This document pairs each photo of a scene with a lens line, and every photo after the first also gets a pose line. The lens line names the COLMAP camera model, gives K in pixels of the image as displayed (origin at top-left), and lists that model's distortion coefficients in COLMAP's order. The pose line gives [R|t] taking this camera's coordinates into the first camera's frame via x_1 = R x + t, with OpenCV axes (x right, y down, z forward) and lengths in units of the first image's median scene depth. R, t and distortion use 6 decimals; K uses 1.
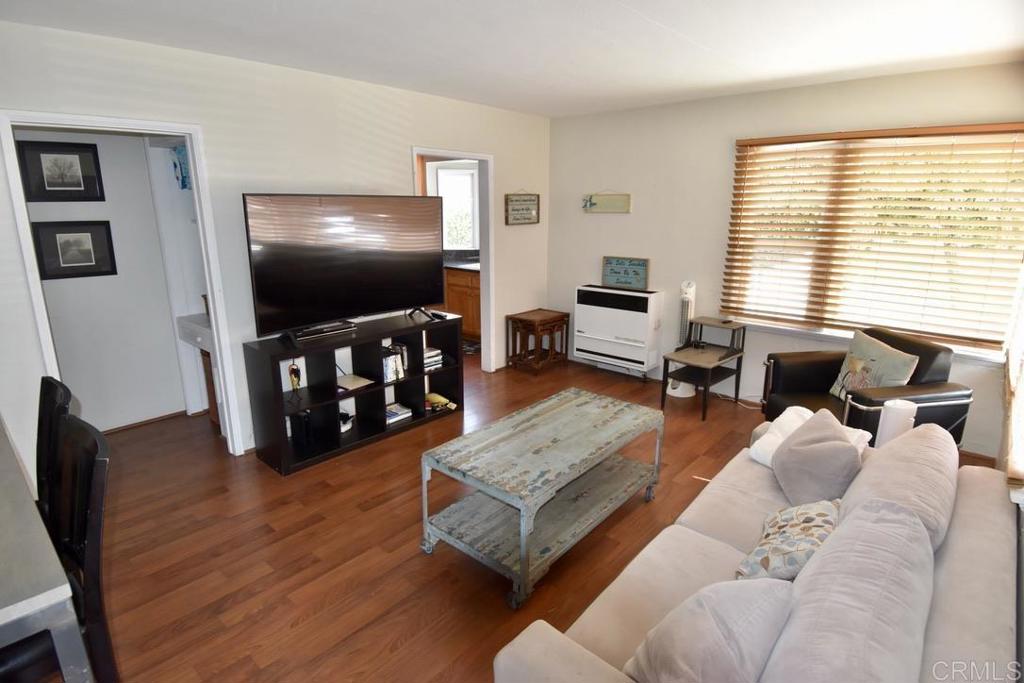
lens RADIAL K [[546.2, 0, 508.2], [0, 546.2, 338.5], [0, 0, 1]] dist [0.000366, -0.001093]
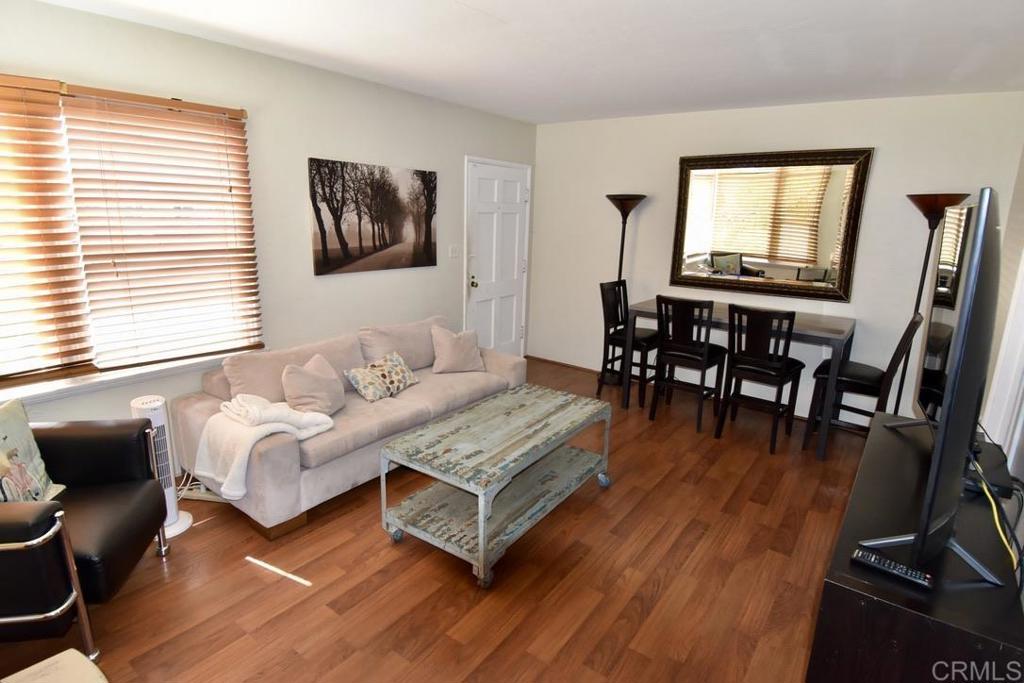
lens RADIAL K [[546.2, 0, 511.3], [0, 546.2, 338.4], [0, 0, 1]] dist [0.000366, -0.001093]
pose [[-0.994747, -0.006727, -0.102139, 0.178867], [-0.052505, 0.890103, 0.452724, -0.425793], [0.087869, 0.455709, -0.885781, 1.769220]]
